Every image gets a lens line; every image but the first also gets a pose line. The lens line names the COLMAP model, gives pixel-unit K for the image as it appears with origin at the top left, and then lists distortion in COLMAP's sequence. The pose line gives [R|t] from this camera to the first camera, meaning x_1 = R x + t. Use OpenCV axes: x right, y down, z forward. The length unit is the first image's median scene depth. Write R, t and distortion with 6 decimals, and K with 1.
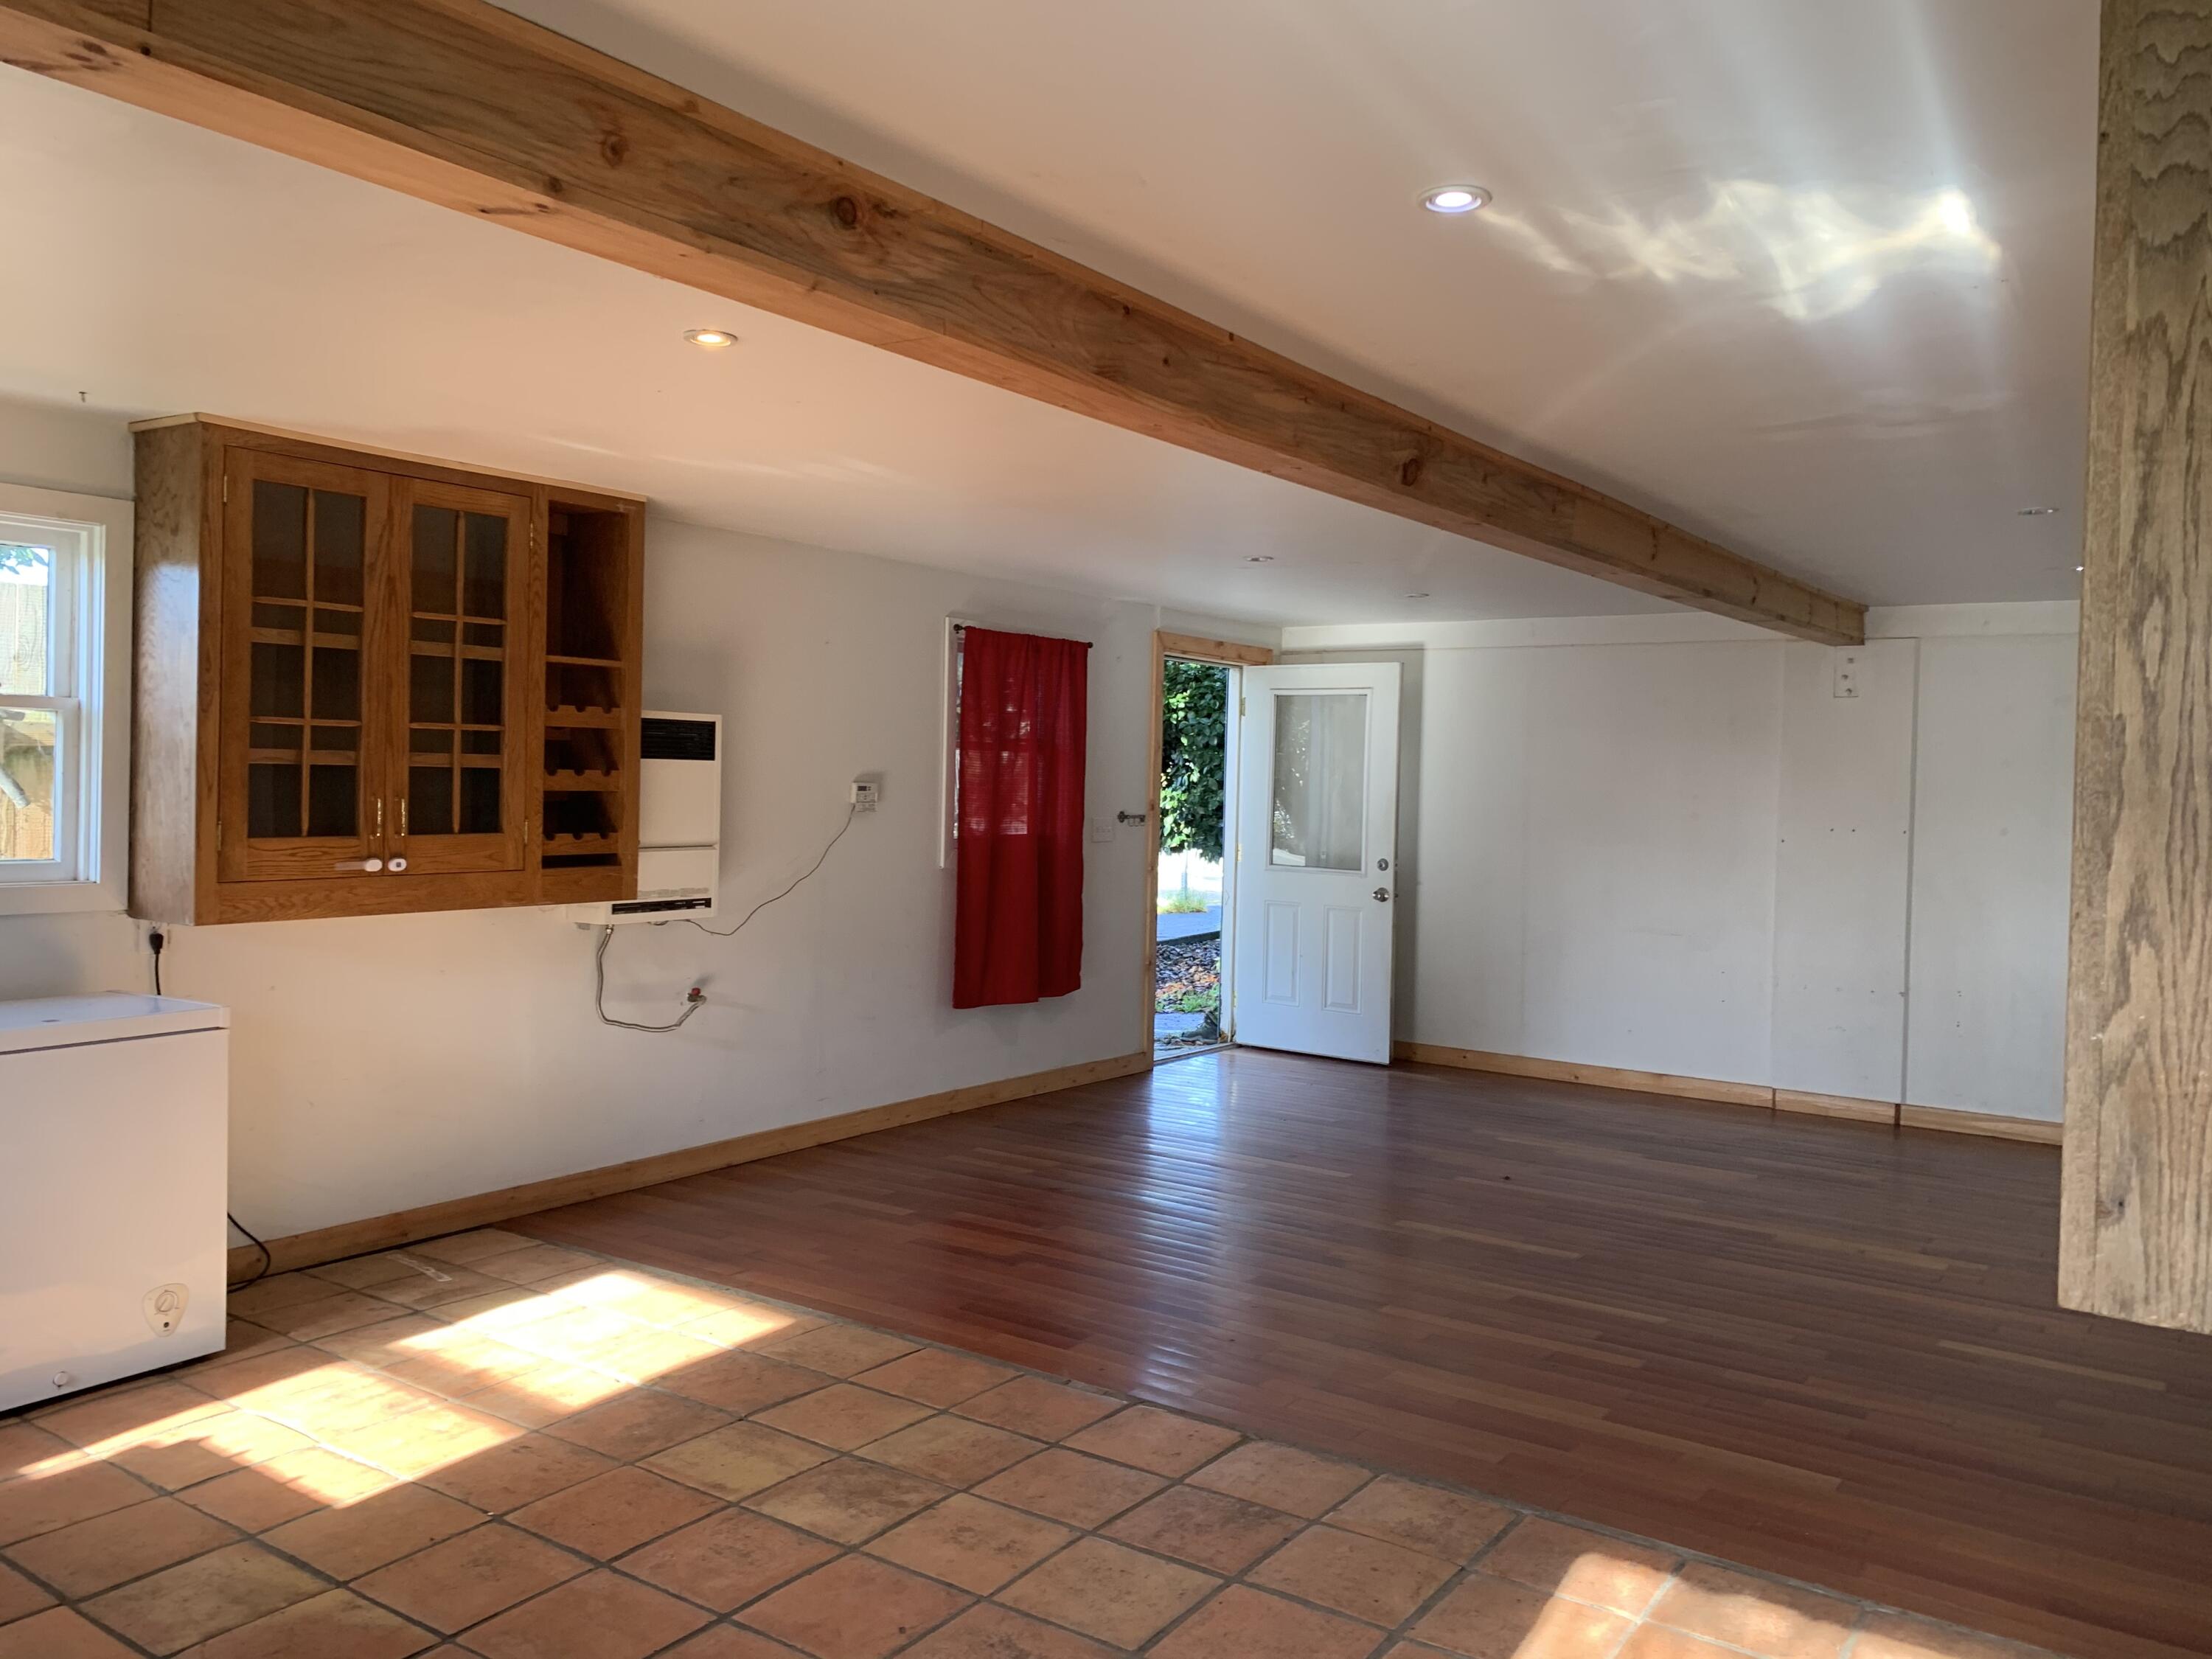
lens RADIAL K [[1681.7, 0, 1090.4], [0, 1681.7, 801.5], [0, 0, 1]] dist [0.027415, -0.044017]
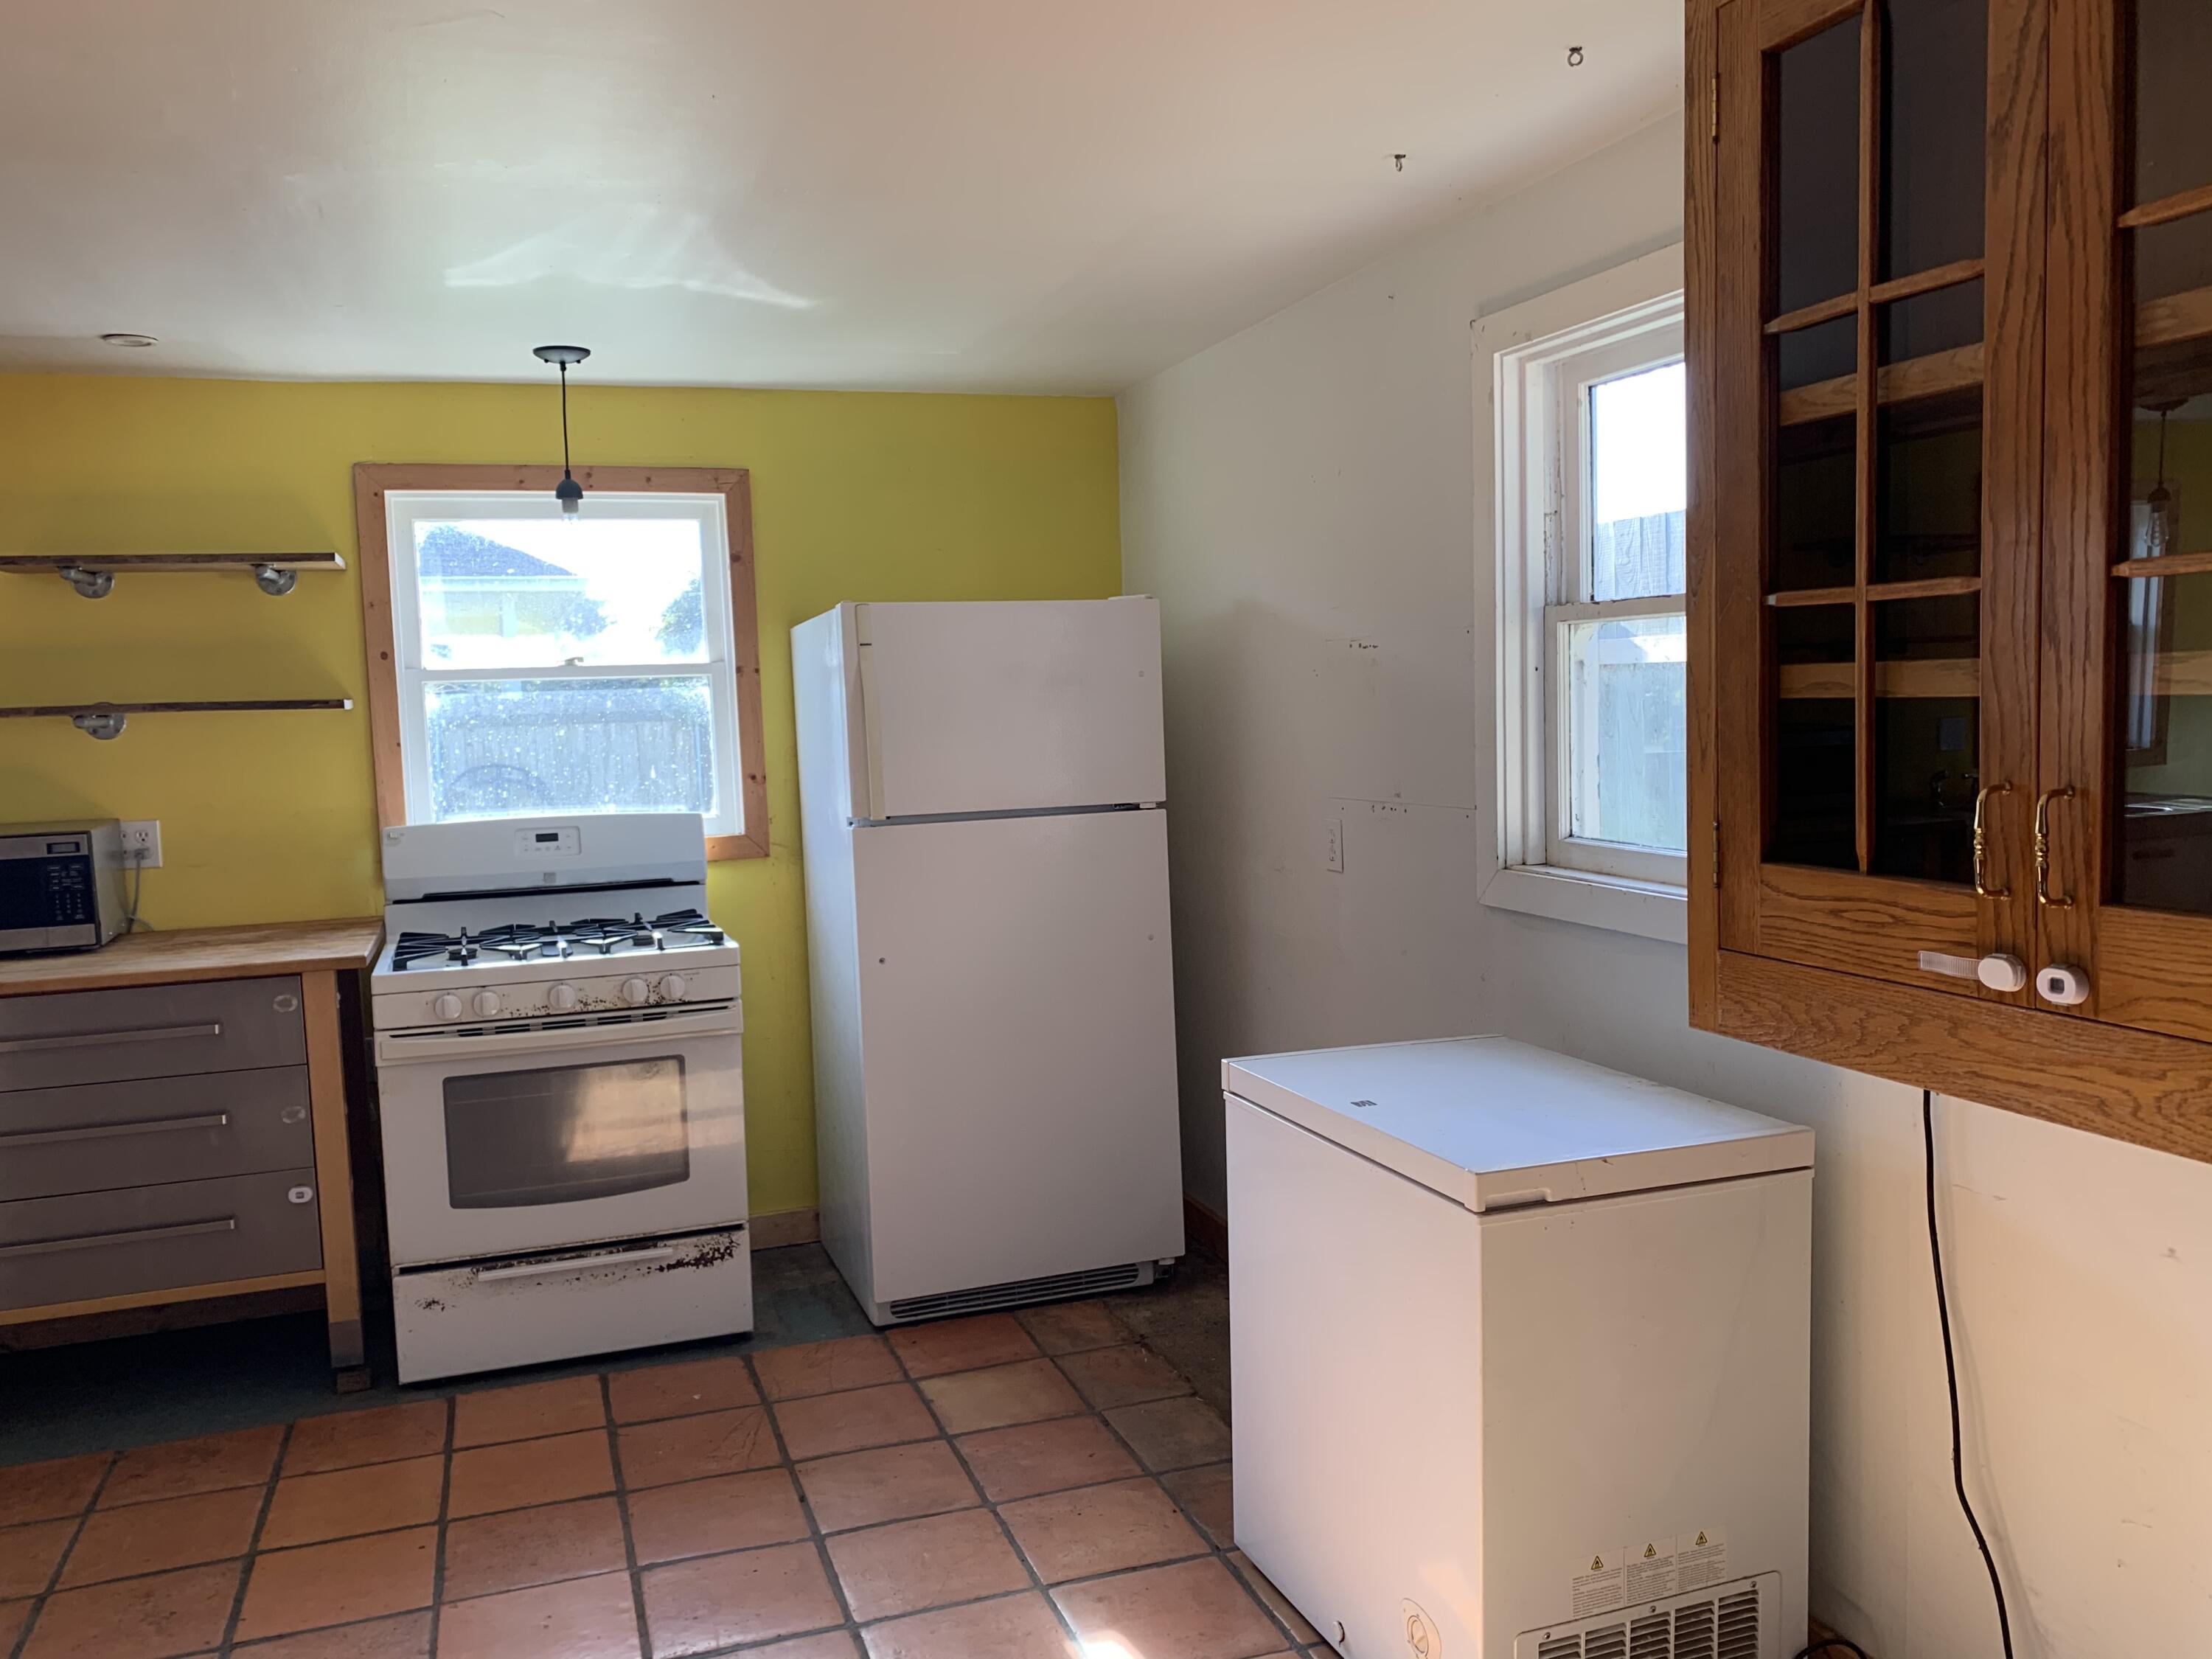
lens RADIAL K [[1681.7, 0, 1083.4], [0, 1681.7, 831.0], [0, 0, 1]] dist [0.027415, -0.044017]
pose [[-0.572222, 0.063968, -0.817600, -0.019567], [0.005706, 0.997240, 0.074029, -0.021254], [0.820079, 0.037696, -0.571007, 1.072904]]
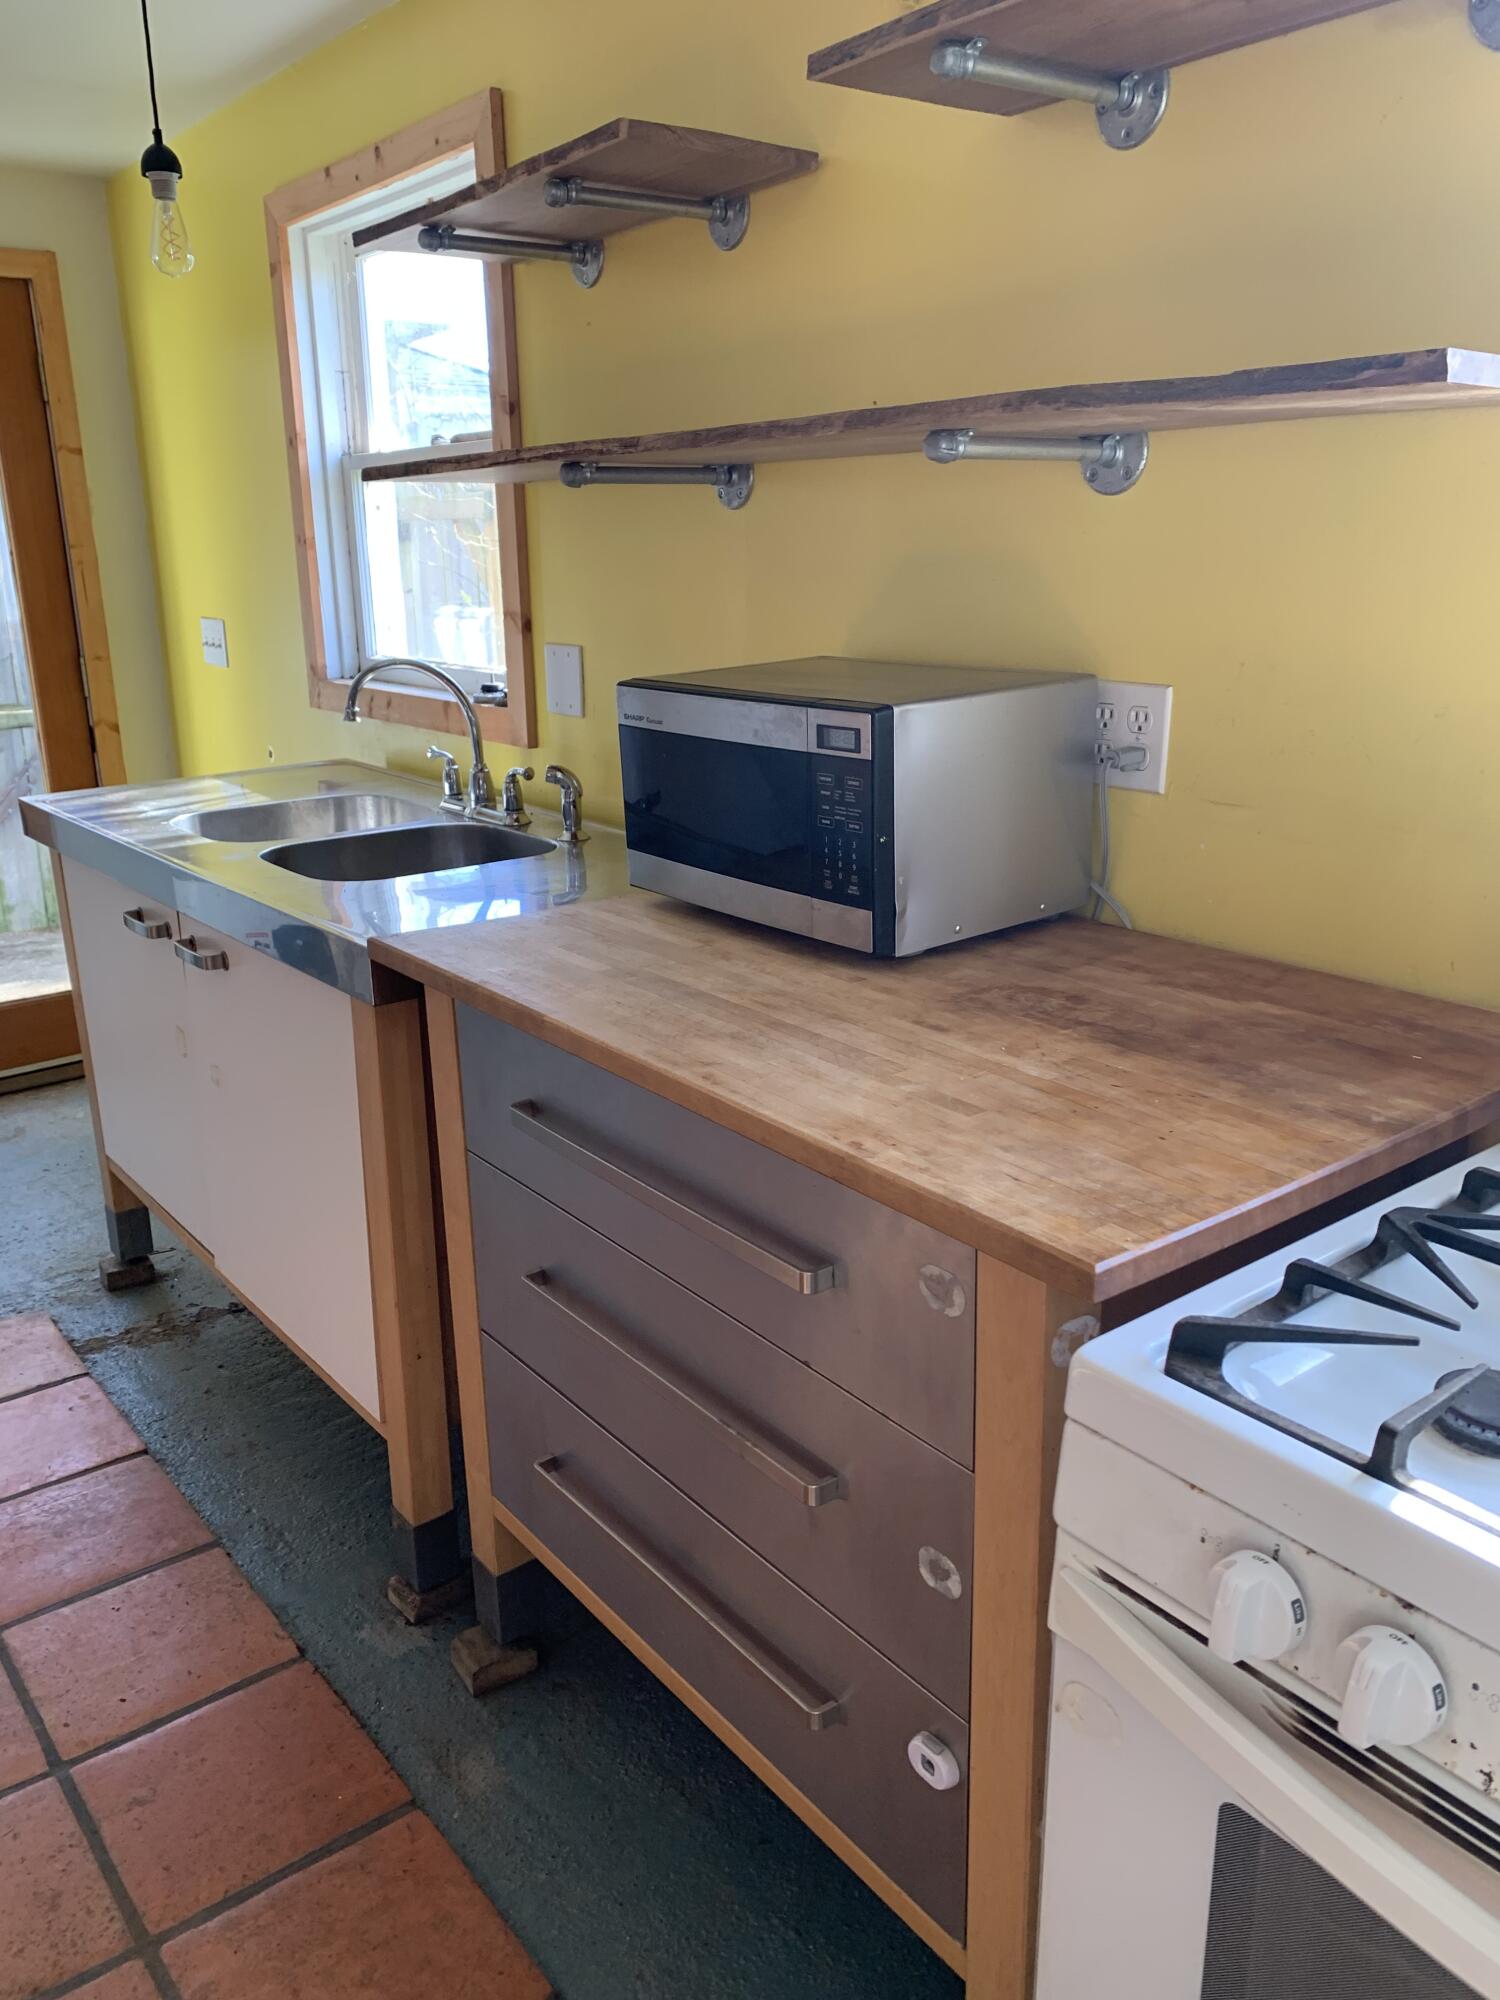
lens RADIAL K [[1513.5, 0, 754.7], [0, 1513.5, 992.9], [0, 0, 1]] dist [0.026534, -0.034097]
pose [[-0.955068, -0.086358, 0.283526, -0.501312], [0.005971, 0.950809, 0.309719, -0.005646], [-0.296326, 0.297496, -0.907572, 0.513969]]
